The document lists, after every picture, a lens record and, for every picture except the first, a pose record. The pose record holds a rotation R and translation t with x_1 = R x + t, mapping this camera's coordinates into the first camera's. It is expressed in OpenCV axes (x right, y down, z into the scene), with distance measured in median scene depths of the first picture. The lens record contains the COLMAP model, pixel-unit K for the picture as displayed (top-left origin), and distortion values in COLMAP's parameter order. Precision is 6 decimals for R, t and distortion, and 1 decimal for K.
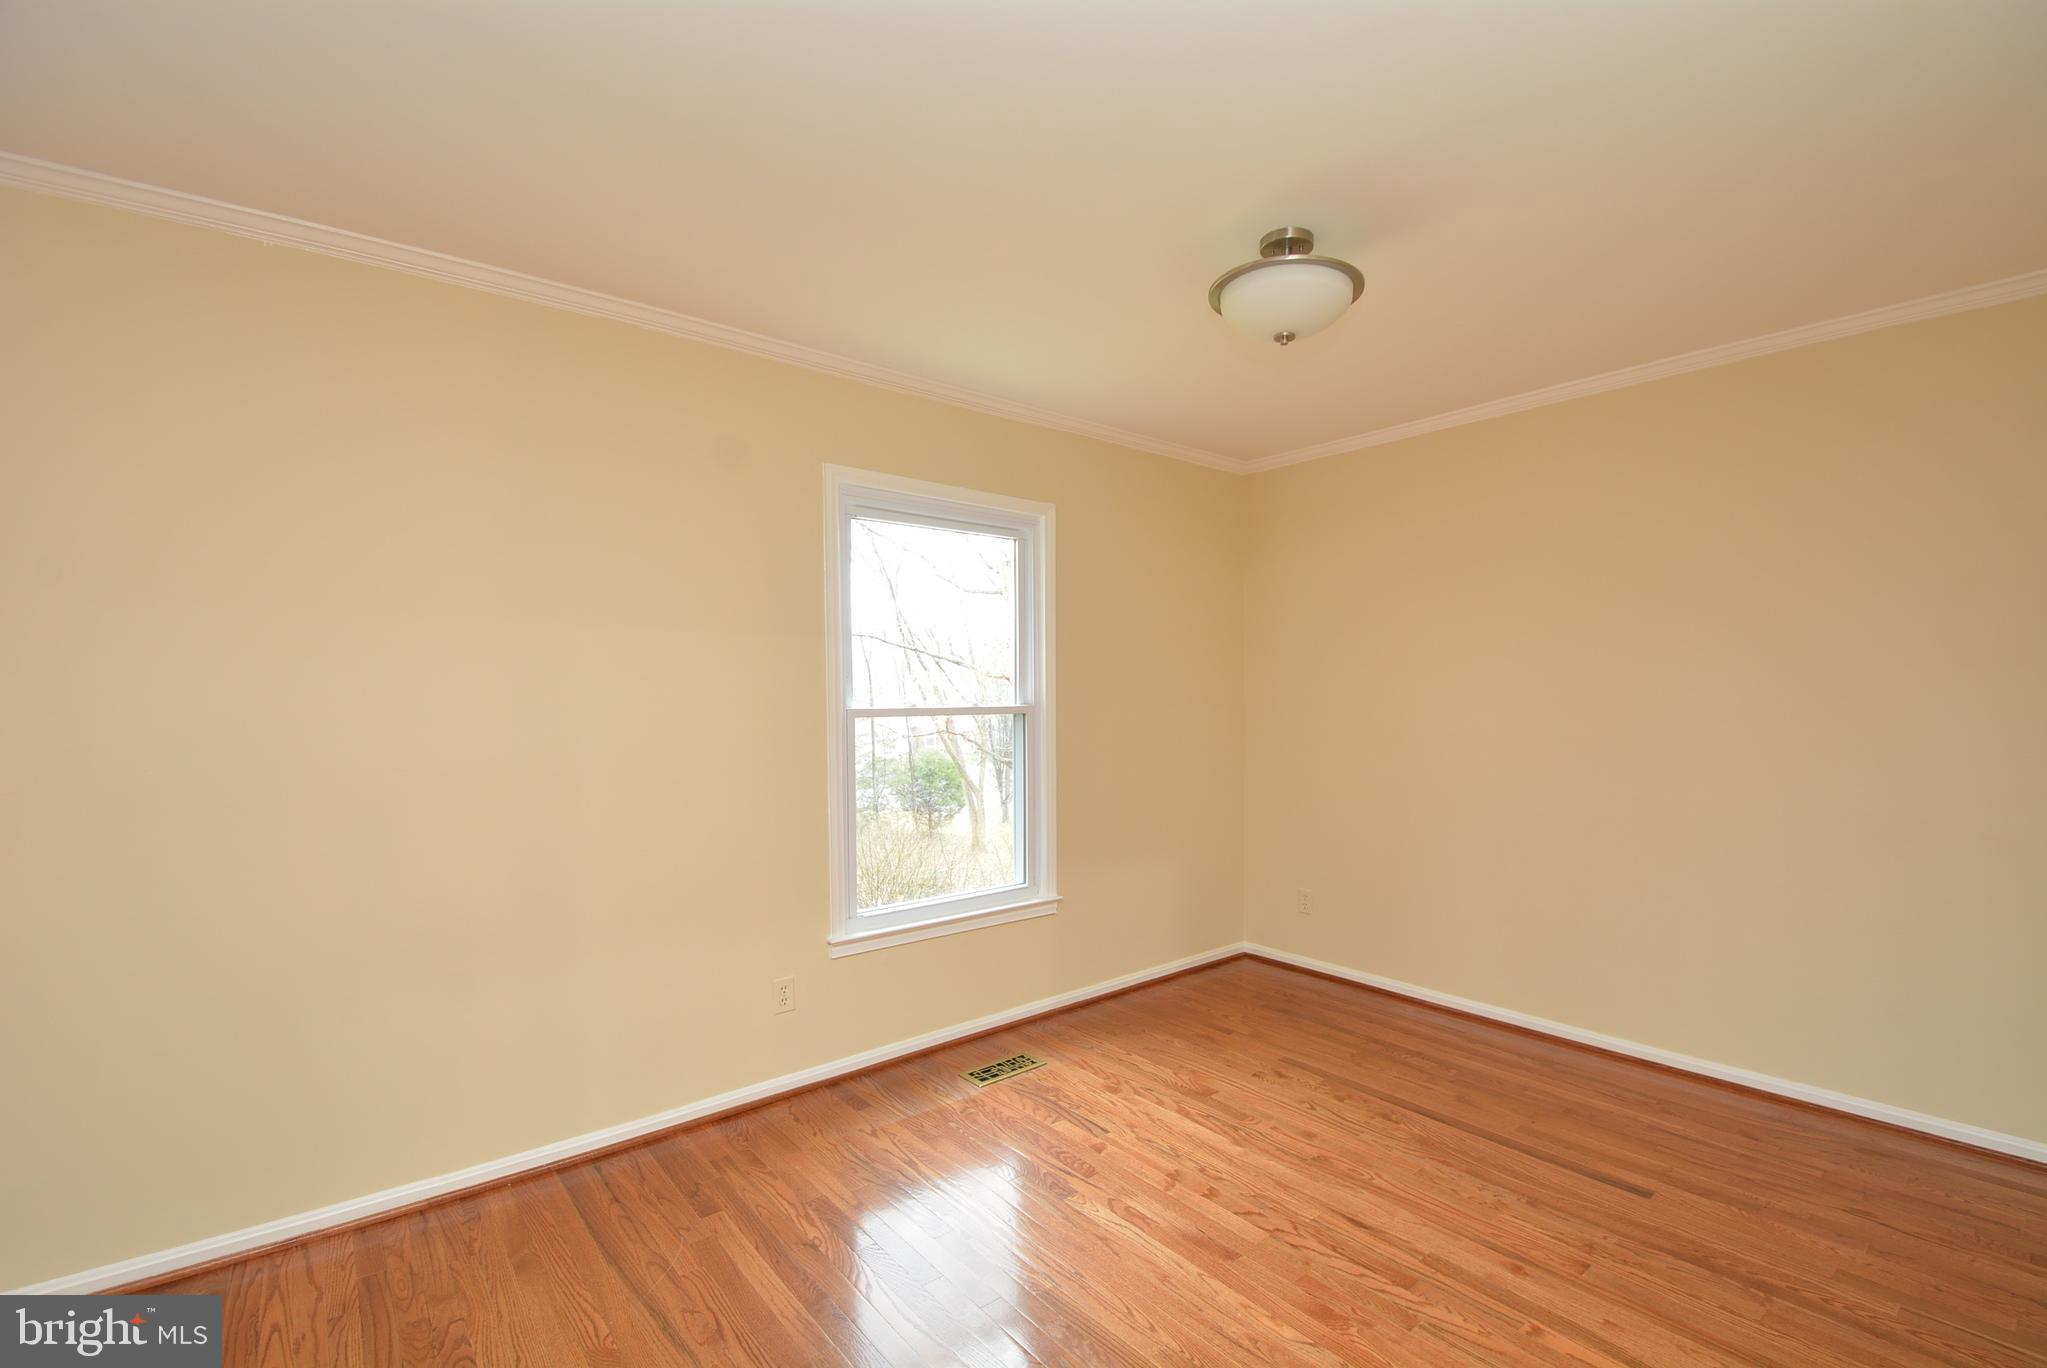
lens RADIAL K [[897.8, 0, 1062.7], [0, 897.8, 711.4], [0, 0, 1]] dist [0.012891, -0.020374]
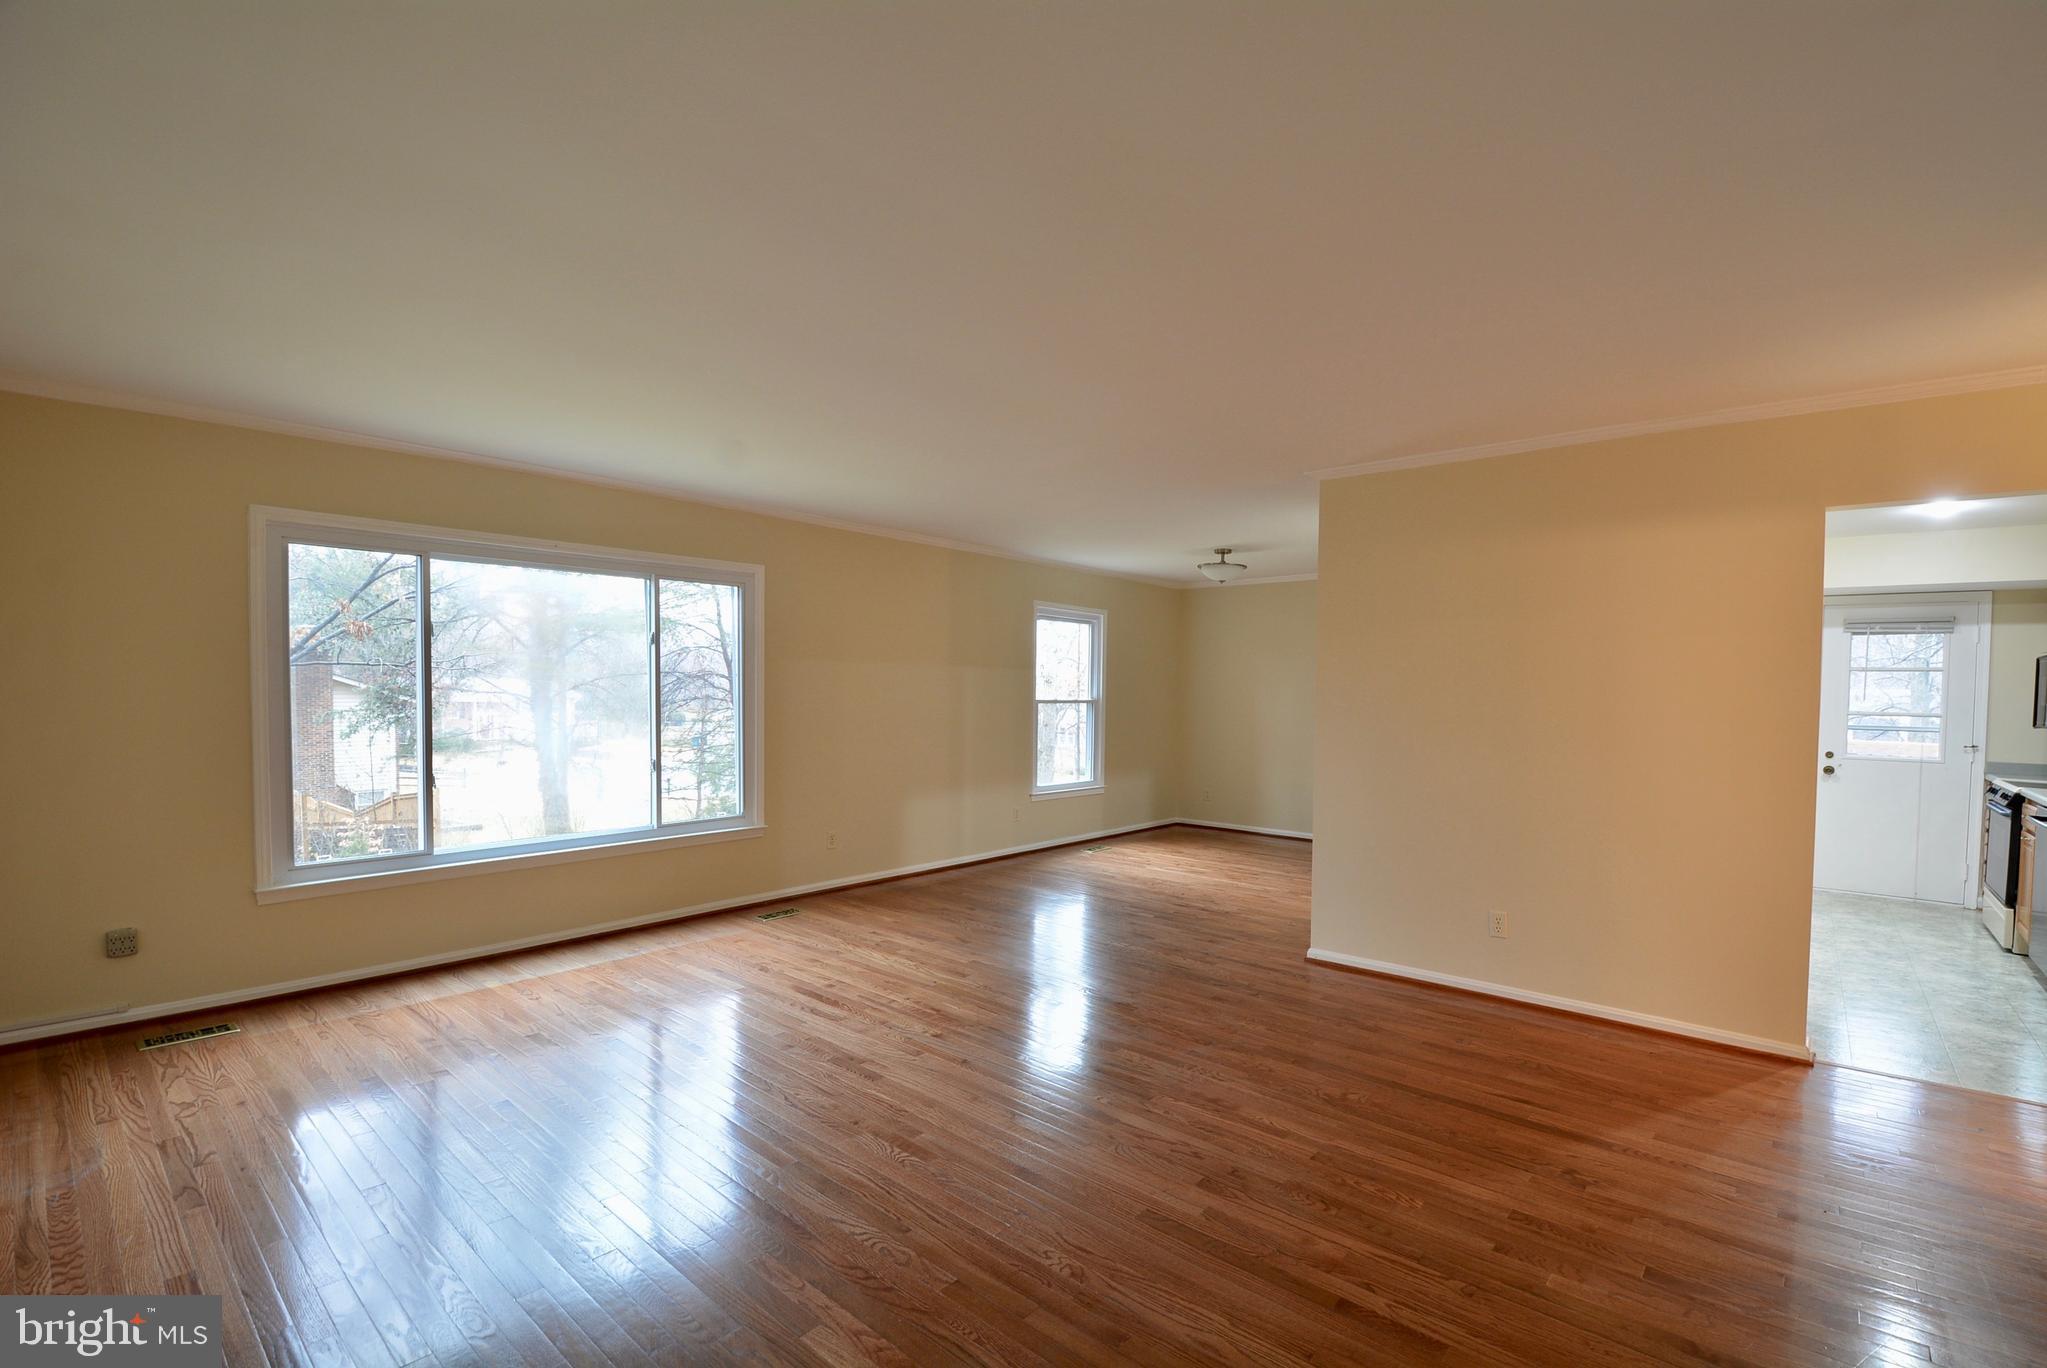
lens RADIAL K [[897.8, 0, 1062.7], [0, 897.8, 711.4], [0, 0, 1]] dist [0.012891, -0.020374]
pose [[0.985760, 0.014854, 0.167501, -0.595740], [-0.014909, 0.999888, -0.000927, 0.032124], [-0.167496, -0.001583, 0.985872, -1.444107]]
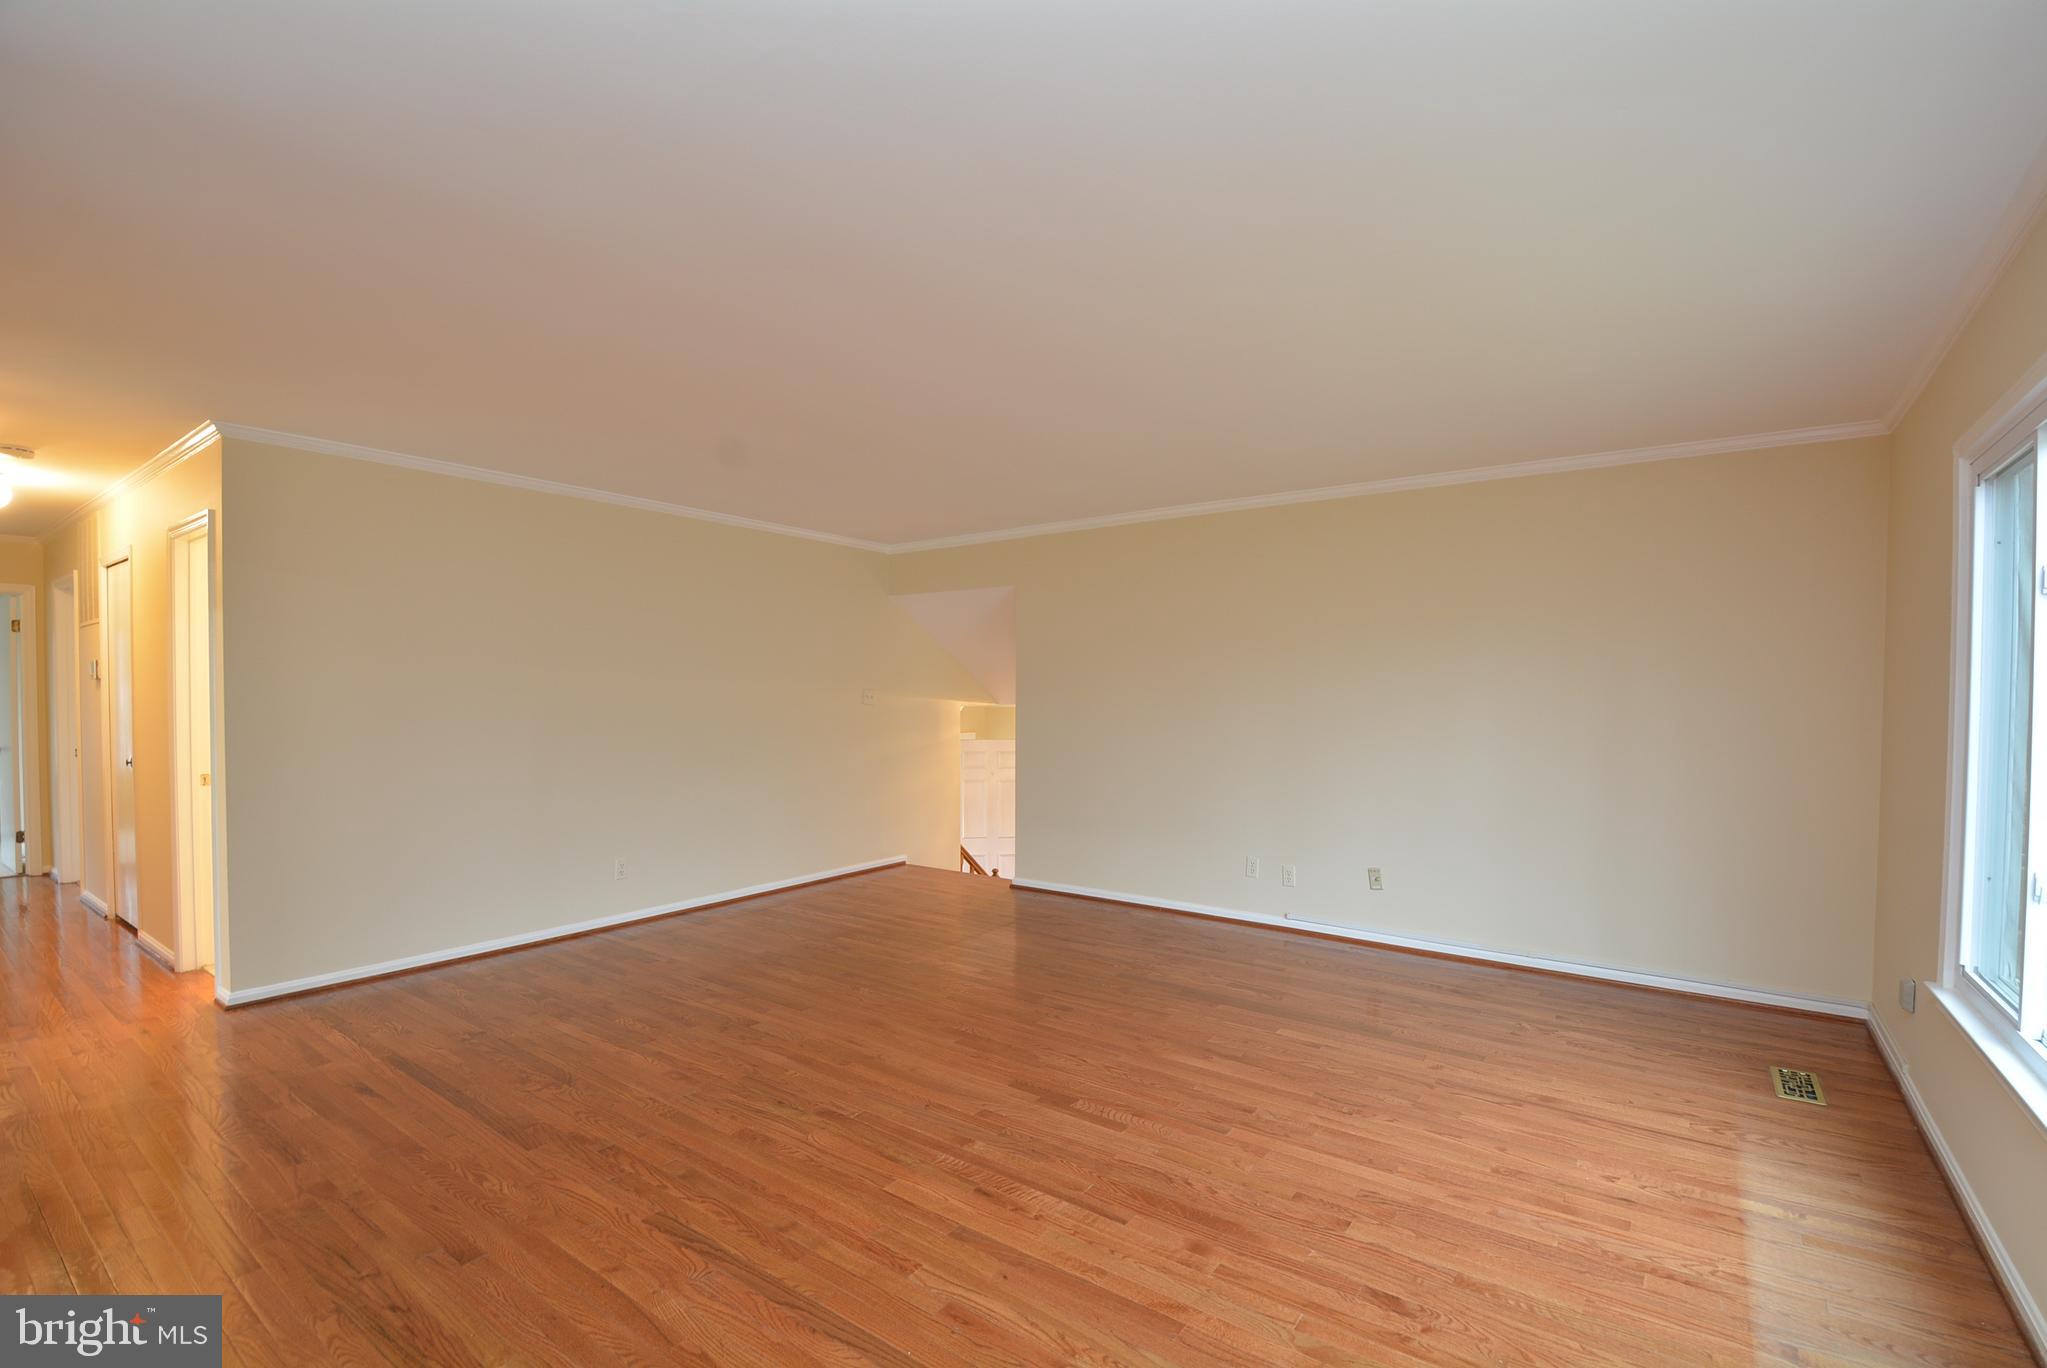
lens RADIAL K [[896.3, 0, 1063.0], [0, 896.3, 718.4], [0, 0, 1]] dist [0.015313, -0.023169]
pose [[-0.967142, 0.009204, -0.254071, -0.423374], [-0.003659, 0.998737, 0.050109, -0.010927], [0.254212, 0.049392, -0.965887, 0.593182]]
